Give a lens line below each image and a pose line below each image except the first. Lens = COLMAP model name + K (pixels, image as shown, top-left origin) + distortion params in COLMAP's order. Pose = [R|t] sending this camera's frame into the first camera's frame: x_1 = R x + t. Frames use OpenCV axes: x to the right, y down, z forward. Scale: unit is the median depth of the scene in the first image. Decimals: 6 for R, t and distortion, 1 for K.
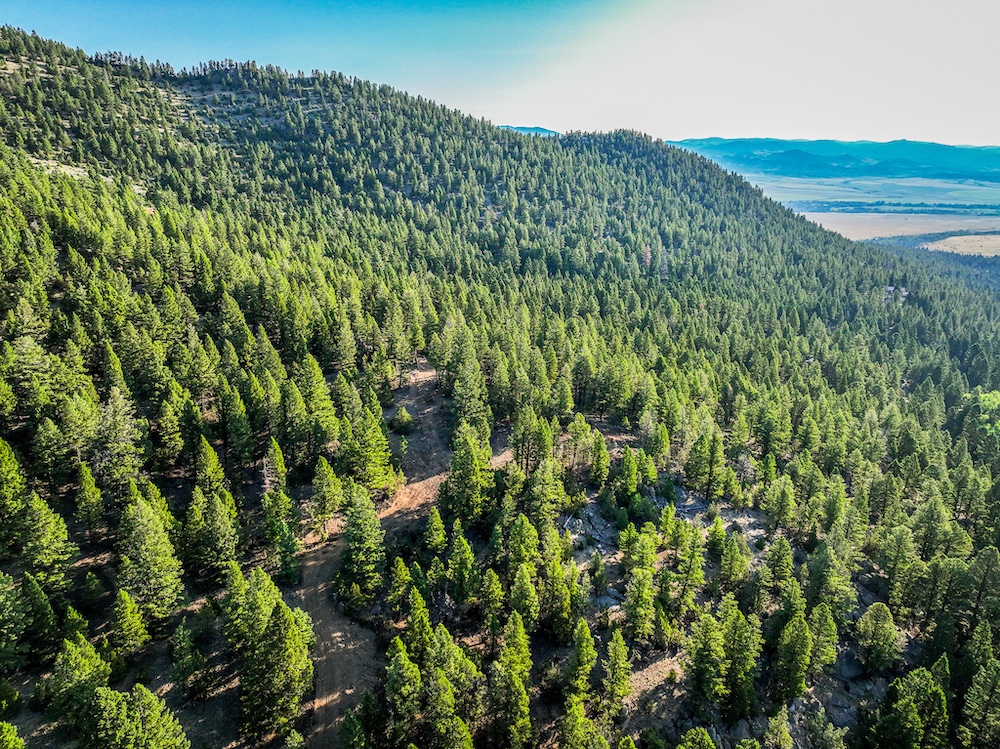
lens RADIAL K [[705.4, 0, 500.0], [0, 705.4, 374.5], [0, 0, 1]] dist [-0.005154, 0.019524]
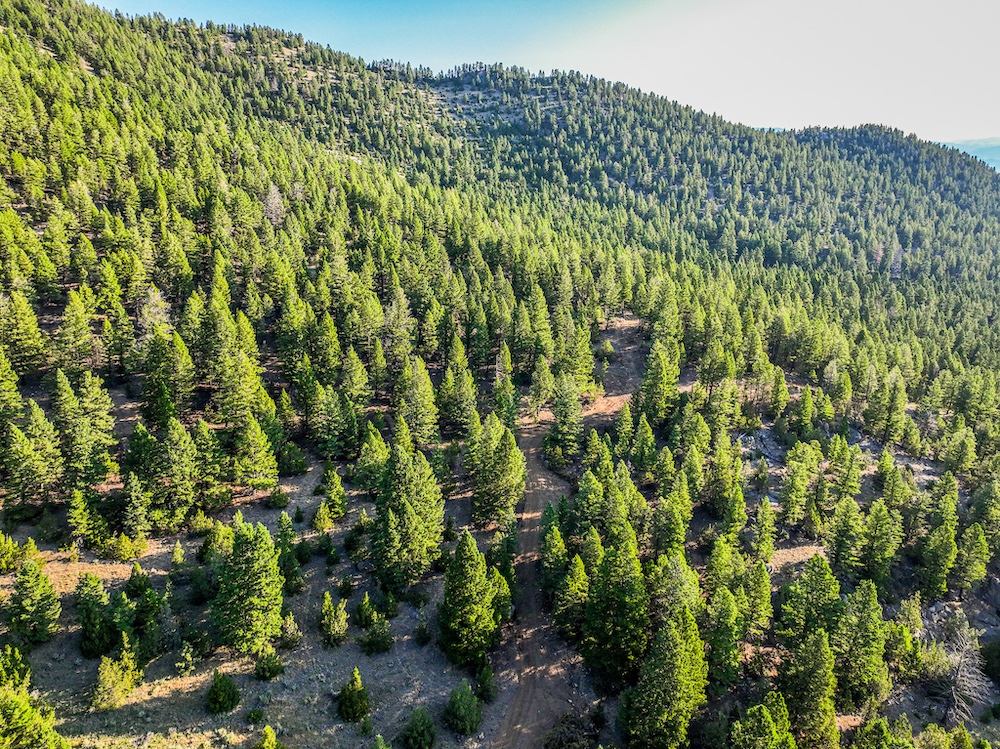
lens RADIAL K [[705.4, 0, 500.0], [0, 705.4, 374.5], [0, 0, 1]] dist [-0.005154, 0.019524]
pose [[0.953614, 0.093888, -0.286016, 0.010396], [-0.094435, 0.995460, 0.011912, 0.033416], [0.285836, 0.015650, 0.958151, -0.057310]]
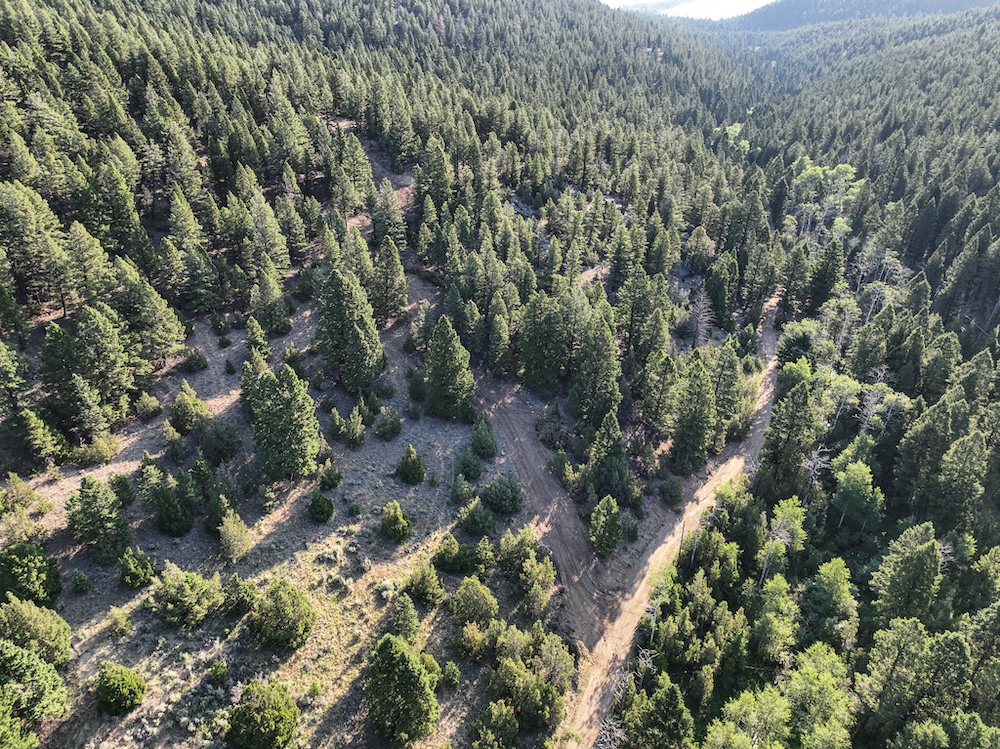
lens RADIAL K [[705.4, 0, 500.0], [0, 705.4, 374.5], [0, 0, 1]] dist [-0.005154, 0.019524]
pose [[0.943157, -0.181891, 0.278155, -0.095596], [0.099092, 0.952779, 0.287041, 0.031772], [-0.317230, -0.243162, 0.916645, -0.099600]]
